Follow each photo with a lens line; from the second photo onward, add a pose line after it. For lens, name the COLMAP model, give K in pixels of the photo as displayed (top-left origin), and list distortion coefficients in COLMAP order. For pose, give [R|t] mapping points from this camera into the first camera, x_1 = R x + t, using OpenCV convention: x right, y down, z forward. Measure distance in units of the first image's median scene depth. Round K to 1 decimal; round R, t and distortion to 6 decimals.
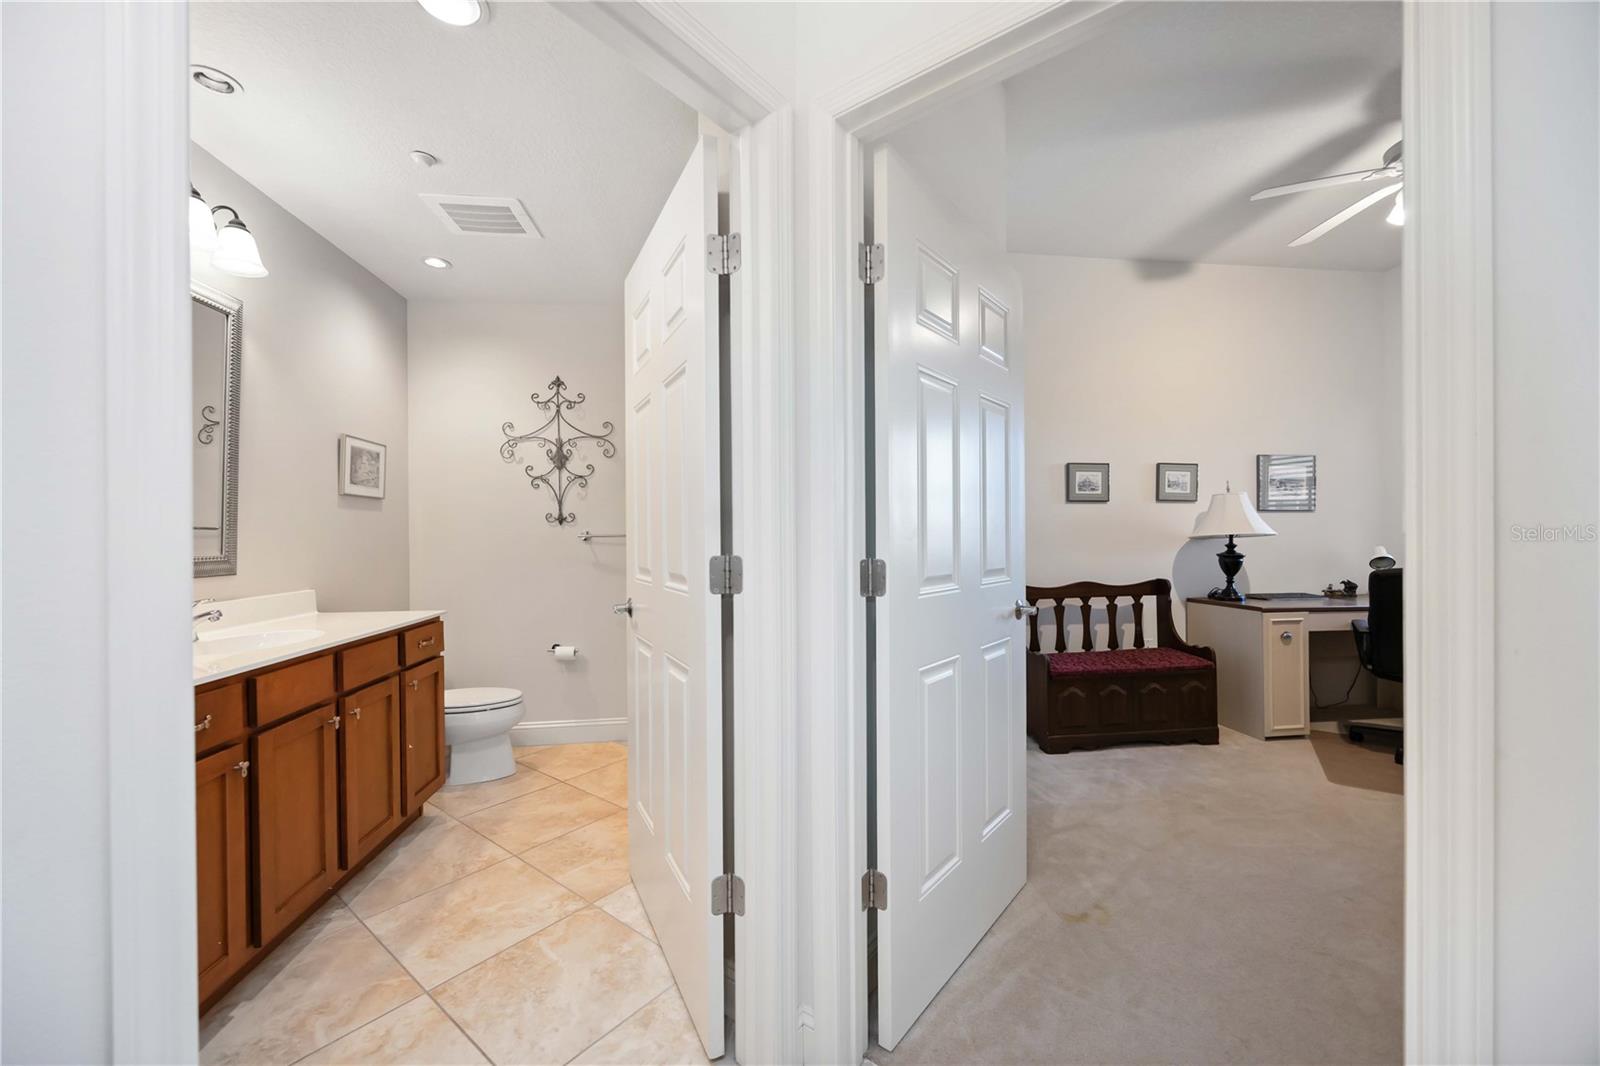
lens RADIAL K [[618.4, 0, 802.7], [0, 618.4, 538.0], [0, 0, 1]] dist [0.000809, -0.000233]
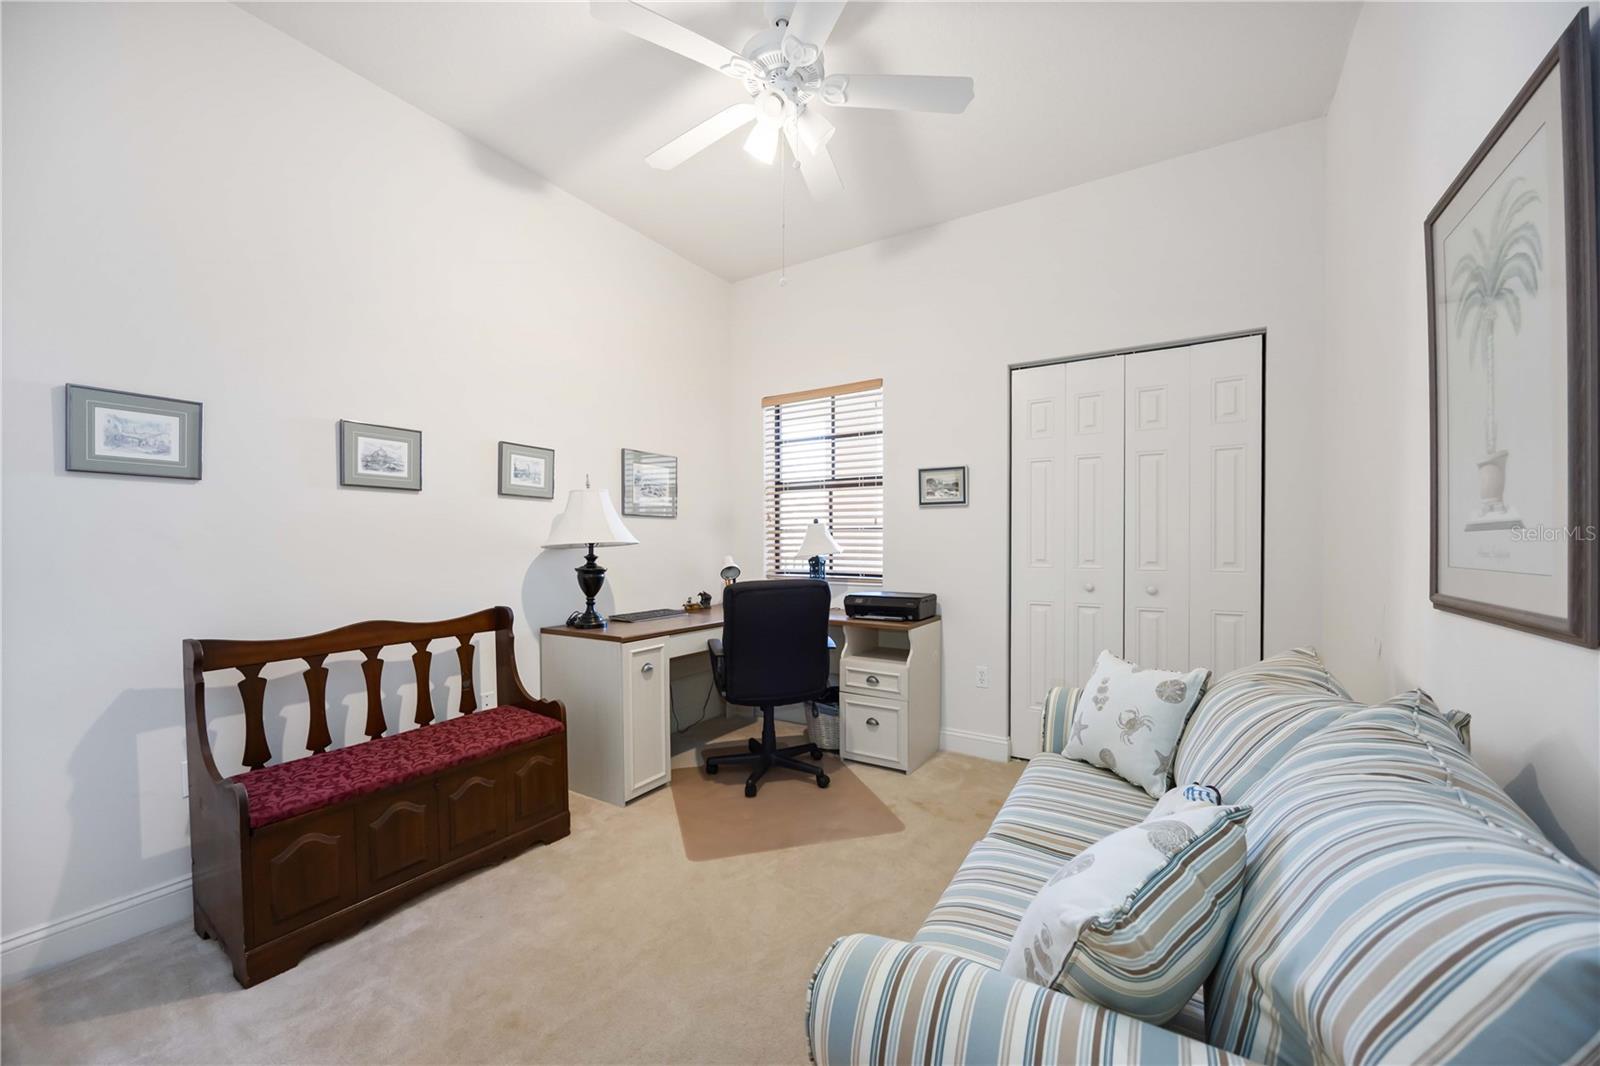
lens RADIAL K [[618.4, 0, 807.4], [0, 618.4, 543.9], [0, 0, 1]] dist [0.000809, -0.000233]
pose [[0.626023, 0.003440, 0.779797, 0.253678], [0.002058, 0.999979, -0.006064, 0.000641], [-0.779802, 0.005401, 0.626003, 0.296983]]
